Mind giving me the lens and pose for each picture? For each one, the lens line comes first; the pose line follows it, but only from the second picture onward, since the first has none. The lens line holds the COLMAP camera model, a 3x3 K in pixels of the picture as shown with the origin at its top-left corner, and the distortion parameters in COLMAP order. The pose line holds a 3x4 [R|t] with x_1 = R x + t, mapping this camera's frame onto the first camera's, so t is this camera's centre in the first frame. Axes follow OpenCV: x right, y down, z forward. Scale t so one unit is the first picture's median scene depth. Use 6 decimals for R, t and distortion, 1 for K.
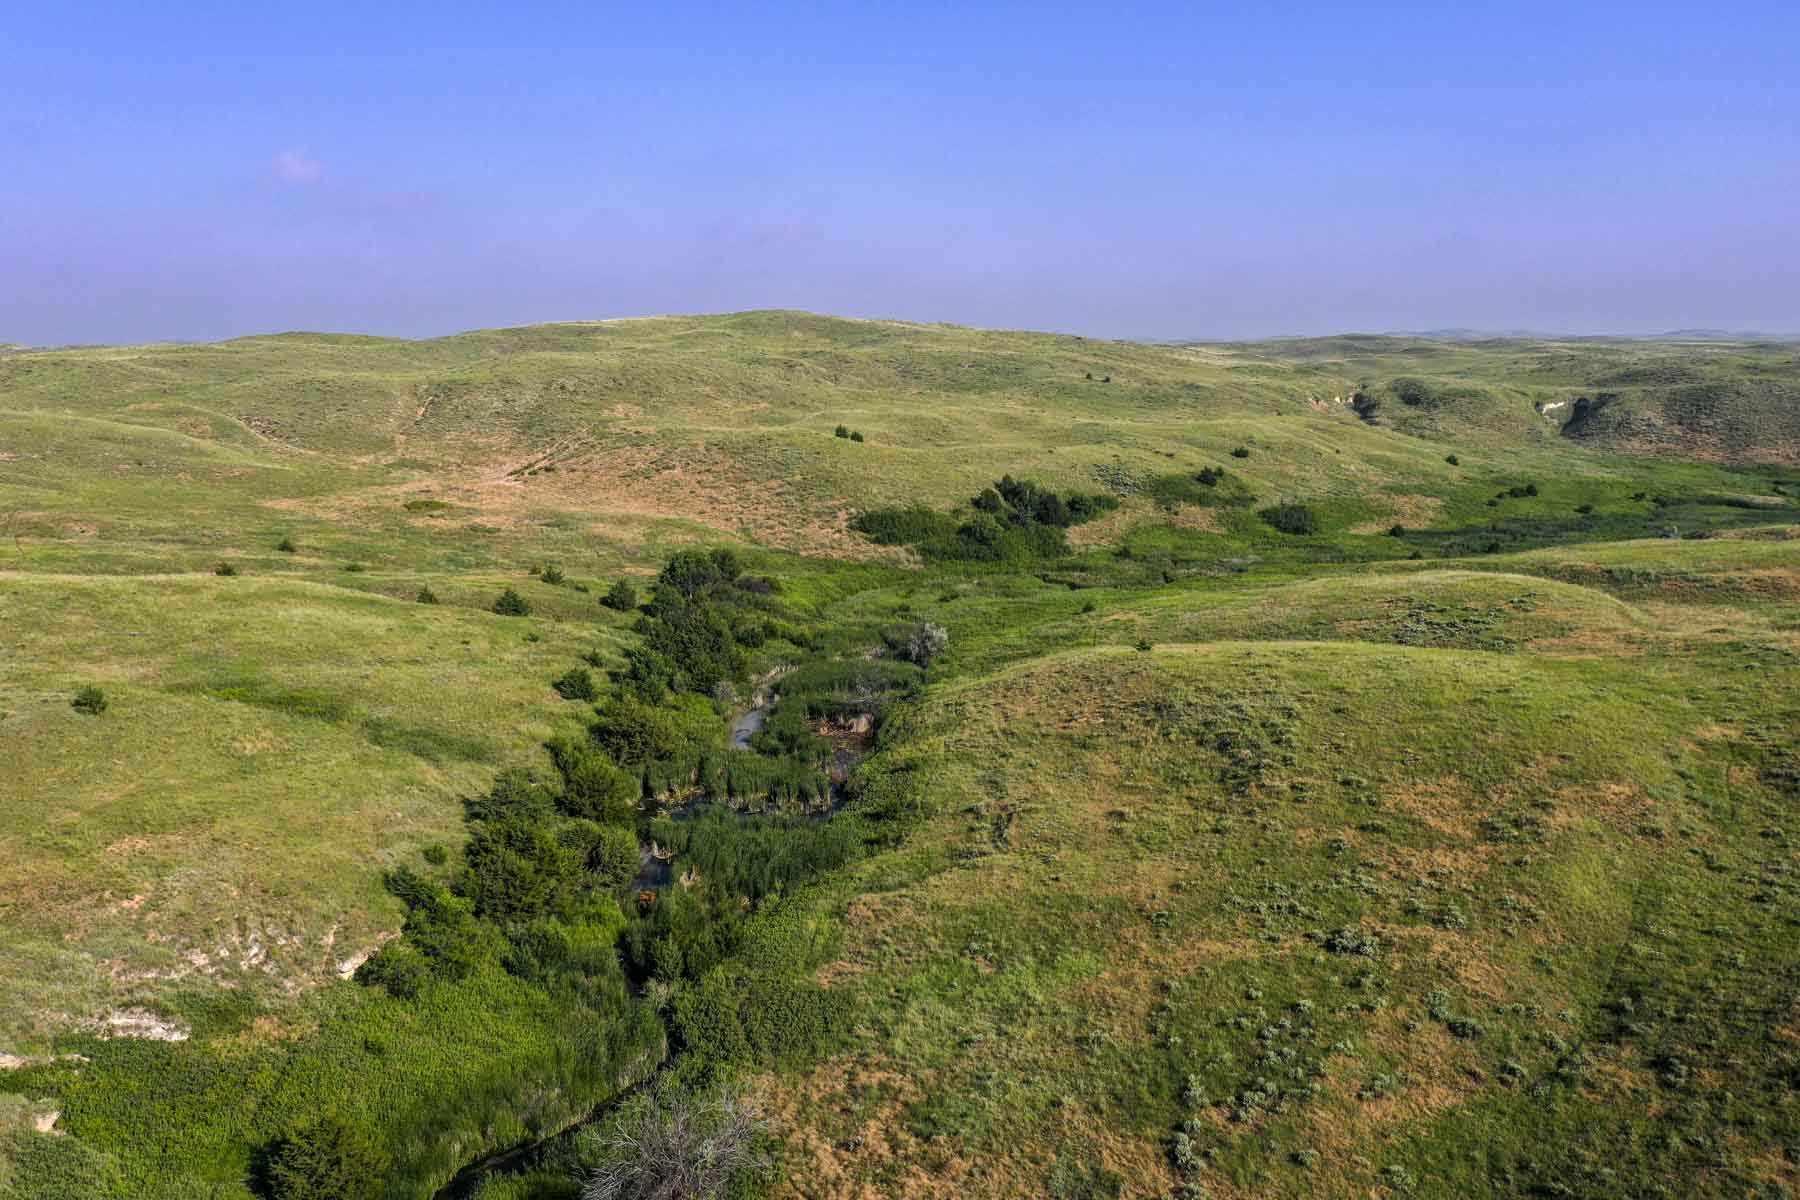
lens RADIAL K [[1417.5, 0, 898.8], [0, 1417.5, 596.4], [0, 0, 1]] dist [0.001383, -0.005300]
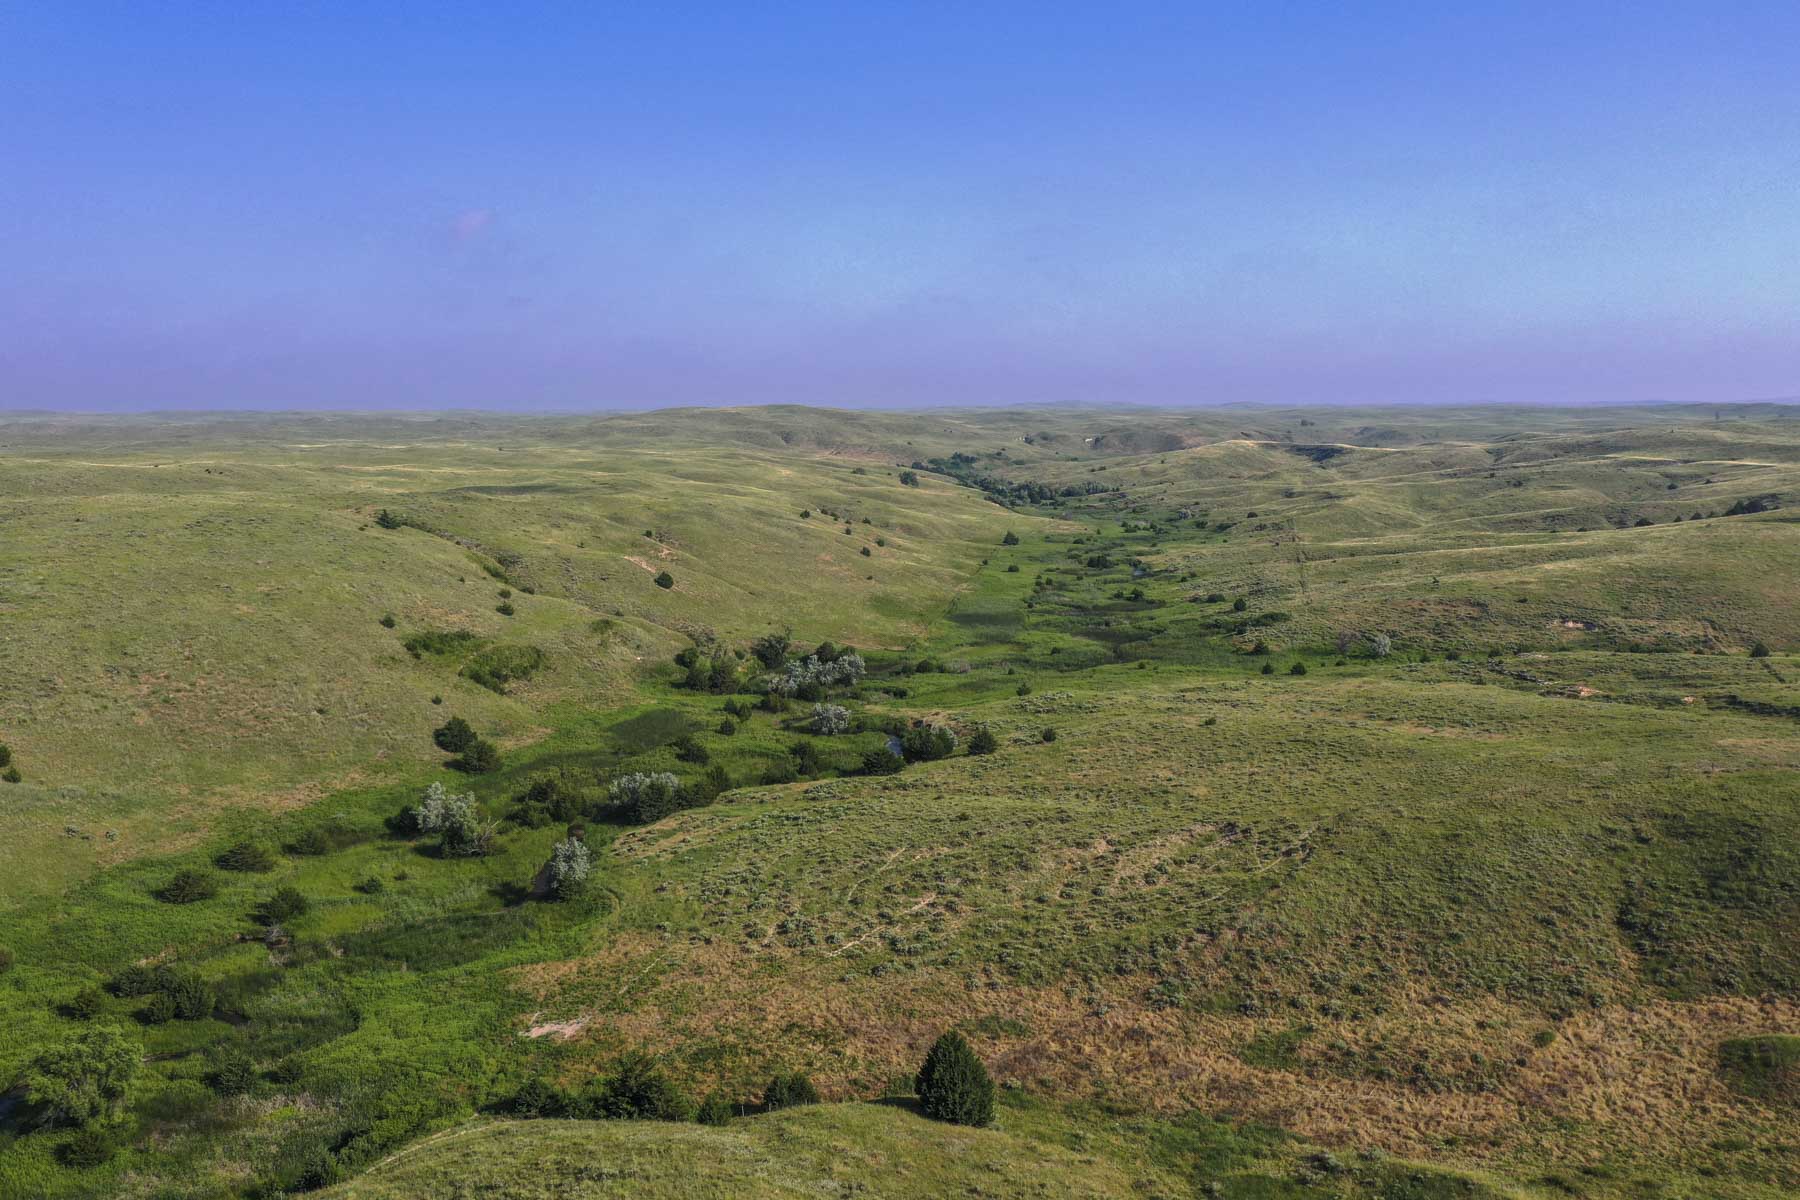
lens RADIAL K [[1417.5, 0, 898.8], [0, 1417.5, 596.4], [0, 0, 1]] dist [0.001383, -0.005300]
pose [[0.969616, -0.030269, 0.242753, -1.039414], [0.041073, 0.998372, -0.039570, 0.464313], [-0.241160, 0.048338, 0.969281, -2.794174]]
